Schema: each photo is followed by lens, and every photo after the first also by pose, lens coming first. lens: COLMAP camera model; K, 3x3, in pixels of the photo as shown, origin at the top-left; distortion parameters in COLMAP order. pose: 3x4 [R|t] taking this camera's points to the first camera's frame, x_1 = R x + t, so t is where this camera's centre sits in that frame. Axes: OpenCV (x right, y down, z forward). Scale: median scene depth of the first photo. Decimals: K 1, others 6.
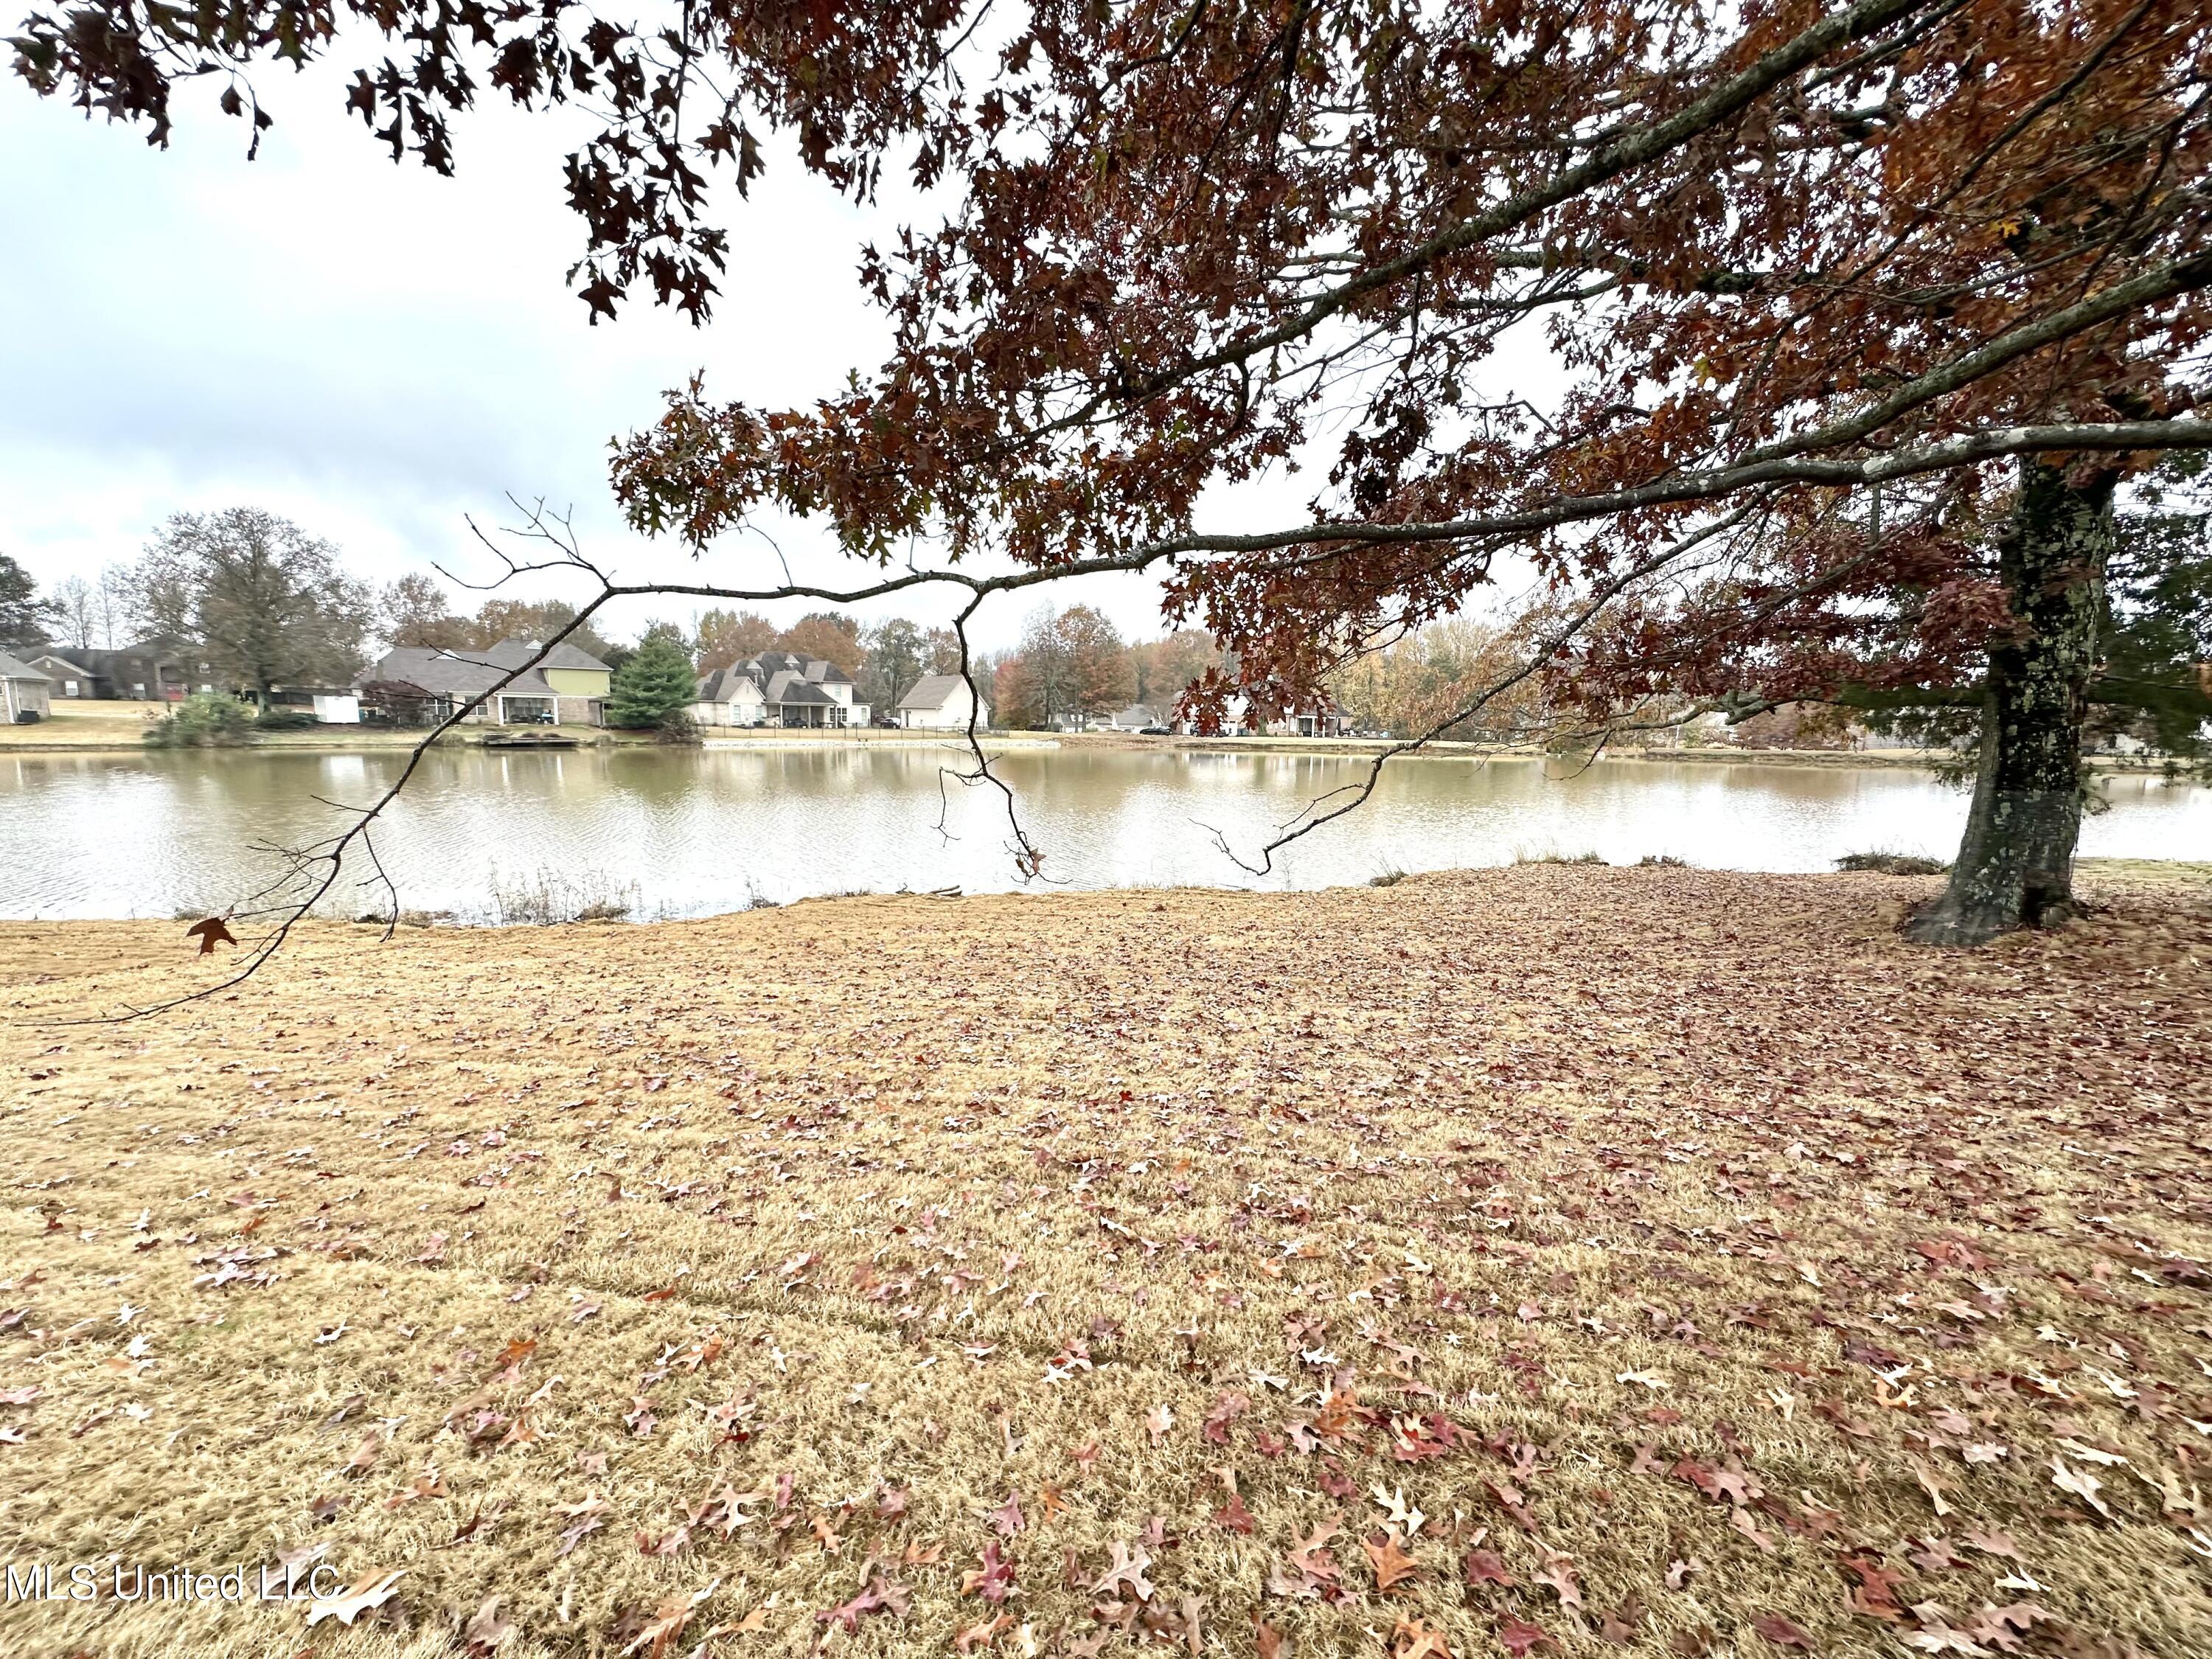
lens RADIAL K [[880.2, 0, 1106.0], [0, 880.2, 829.5], [0, 0, 1]] dist [-0.002773, 0.000455]
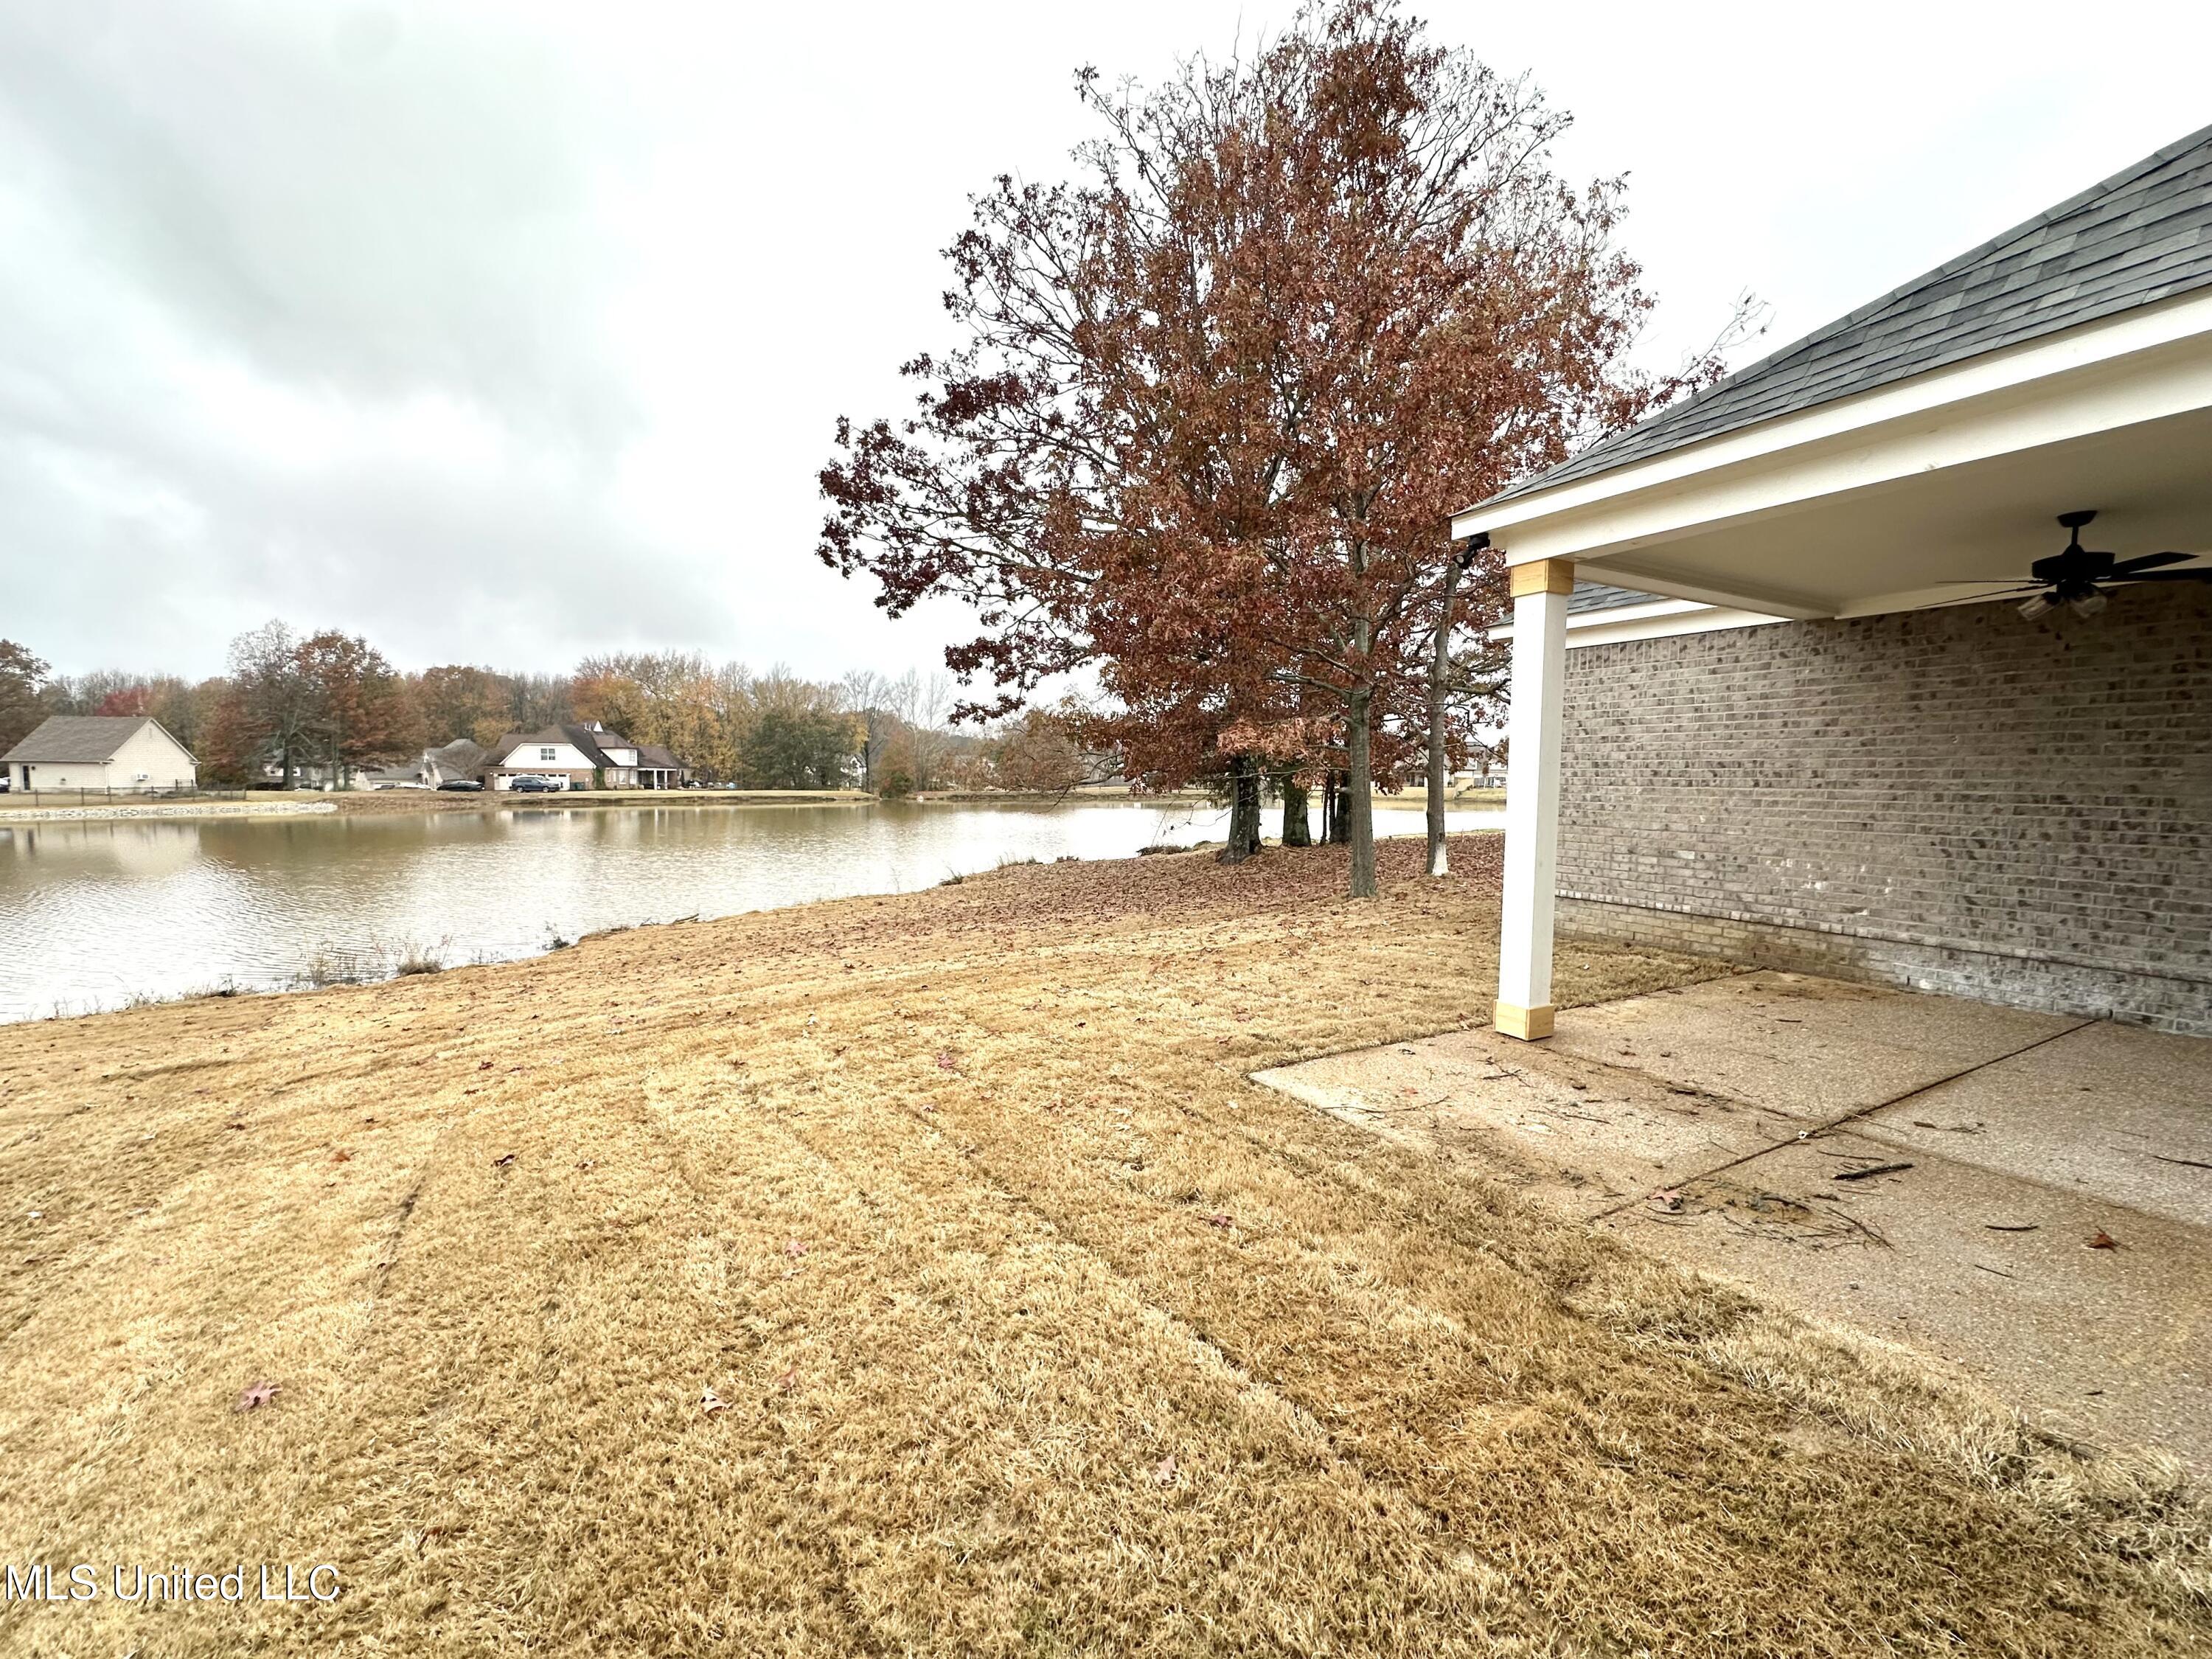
lens RADIAL K [[880.2, 0, 1106.0], [0, 880.2, 829.5], [0, 0, 1]] dist [-0.002773, 0.000455]
pose [[0.705267, -0.057728, 0.706587, -0.122067], [0.094582, 0.995431, -0.013079, 0.001527], [-0.702604, 0.076055, 0.707505, -0.067816]]
